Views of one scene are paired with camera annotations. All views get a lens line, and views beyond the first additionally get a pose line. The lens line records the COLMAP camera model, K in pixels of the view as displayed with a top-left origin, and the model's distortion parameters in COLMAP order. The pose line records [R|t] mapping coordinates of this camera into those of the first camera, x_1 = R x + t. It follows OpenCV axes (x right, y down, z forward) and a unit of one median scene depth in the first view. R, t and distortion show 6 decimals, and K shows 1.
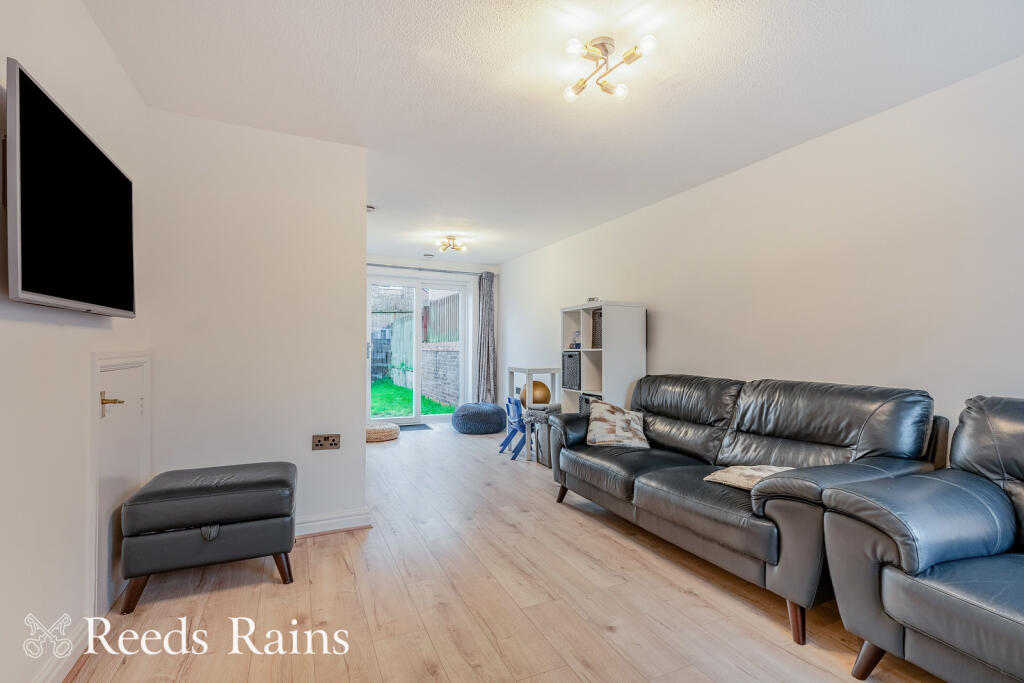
lens RADIAL K [[471.6, 0, 512.3], [0, 471.6, 357.1], [0, 0, 1]] dist [-0.000030, -0.000009]
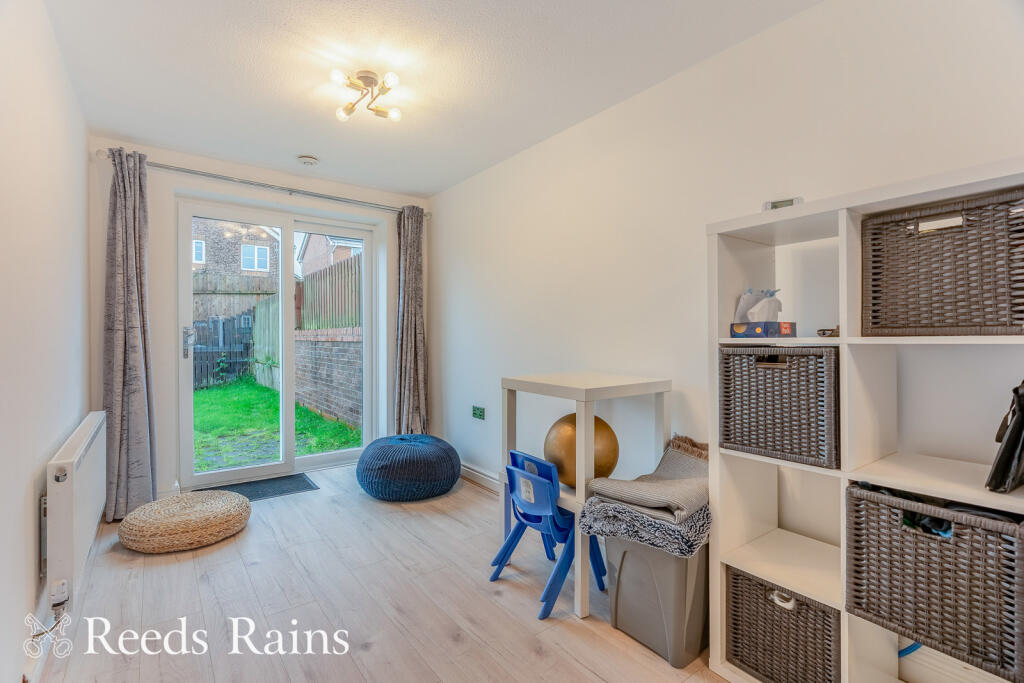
lens RADIAL K [[462.6, 0, 476.0], [0, 462.6, 346.6], [0, 0, 1]] dist [-0.000827, -0.000045]
pose [[0.982504, -0.010246, 0.185962, -0.083542], [0.009750, 0.999946, 0.003579, -0.008331], [-0.185988, -0.001703, 0.982550, 0.421488]]
